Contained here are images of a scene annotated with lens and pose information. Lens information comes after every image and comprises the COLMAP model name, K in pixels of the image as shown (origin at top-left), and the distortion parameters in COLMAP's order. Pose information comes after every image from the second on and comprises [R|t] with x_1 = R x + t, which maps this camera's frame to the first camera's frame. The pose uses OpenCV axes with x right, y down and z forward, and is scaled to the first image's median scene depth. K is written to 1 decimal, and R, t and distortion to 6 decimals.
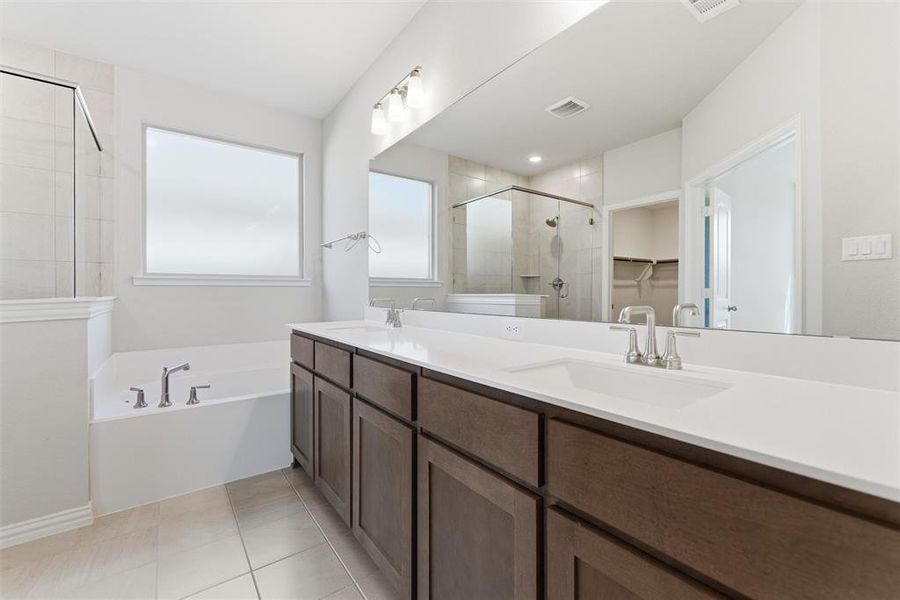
lens RADIAL K [[382.1, 0, 449.3], [0, 382.1, 287.4], [0, 0, 1]] dist [-0.001481, -0.000202]
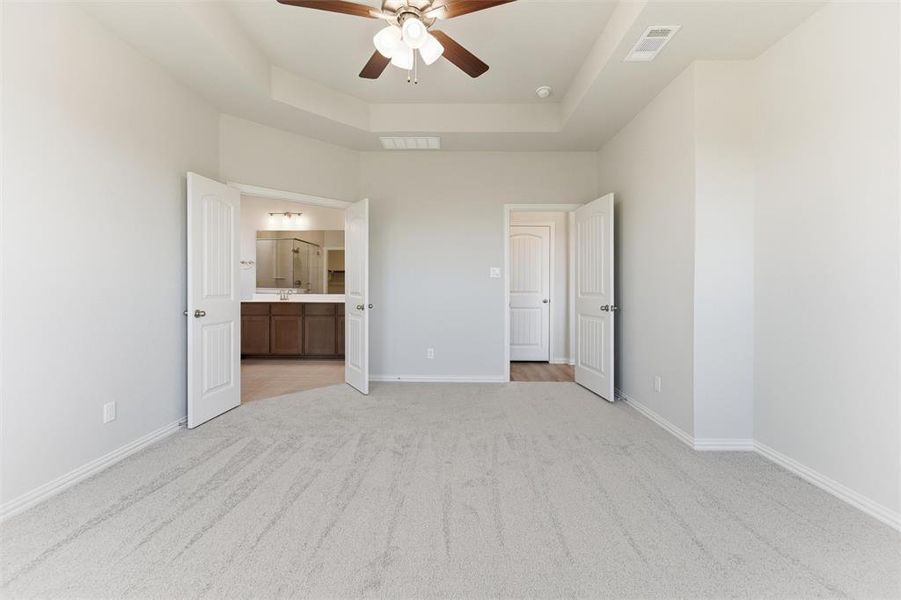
lens RADIAL K [[382.6, 0, 449.8], [0, 382.6, 287.4], [0, 0, 1]] dist [-0.001481, -0.000202]
pose [[0.611447, 0.002913, 0.791280, -1.513509], [-0.018959, 0.999760, 0.010969, -0.040276], [-0.791058, -0.021709, 0.611356, -1.542961]]
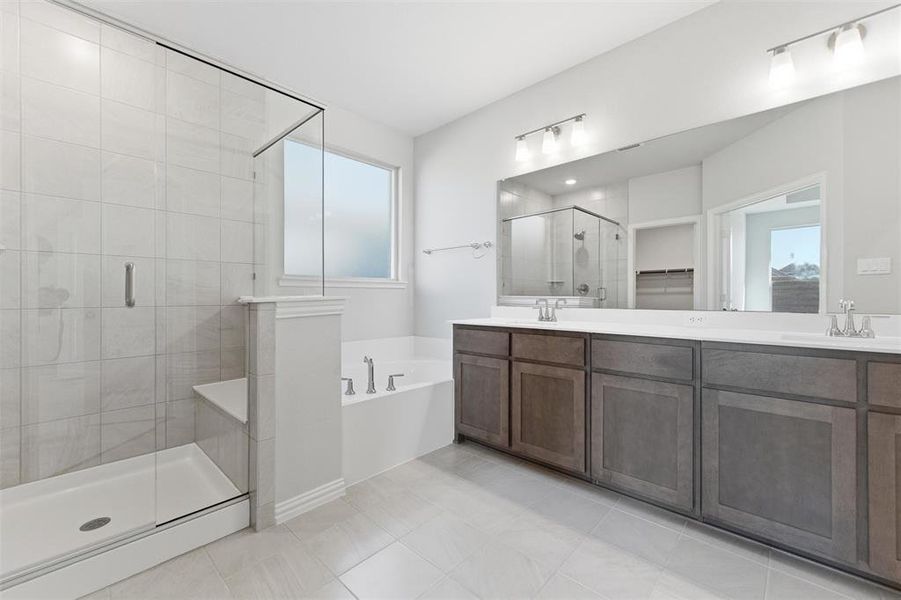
lens RADIAL K [[374.5, 0, 450.2], [0, 374.5, 294.4], [0, 0, 1]] dist [-0.002471, -0.000496]
pose [[0.983847, 0.006698, 0.178885, -0.629562], [-0.007951, 0.999949, 0.006291, 0.009142], [-0.178834, -0.007611, 0.983850, -0.117841]]
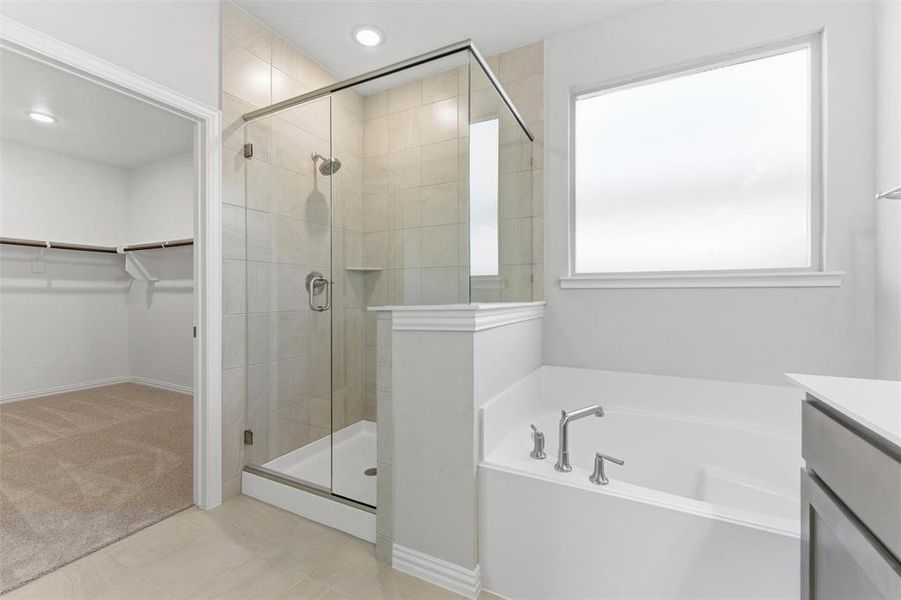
lens RADIAL K [[374.5, 0, 450.2], [0, 374.5, 294.4], [0, 0, 1]] dist [-0.002471, -0.000496]
pose [[0.433173, 0.003515, -0.901304, -0.214304], [0.008048, 0.999937, 0.007768, -0.000854], [0.901275, -0.010618, 0.433118, 0.479715]]
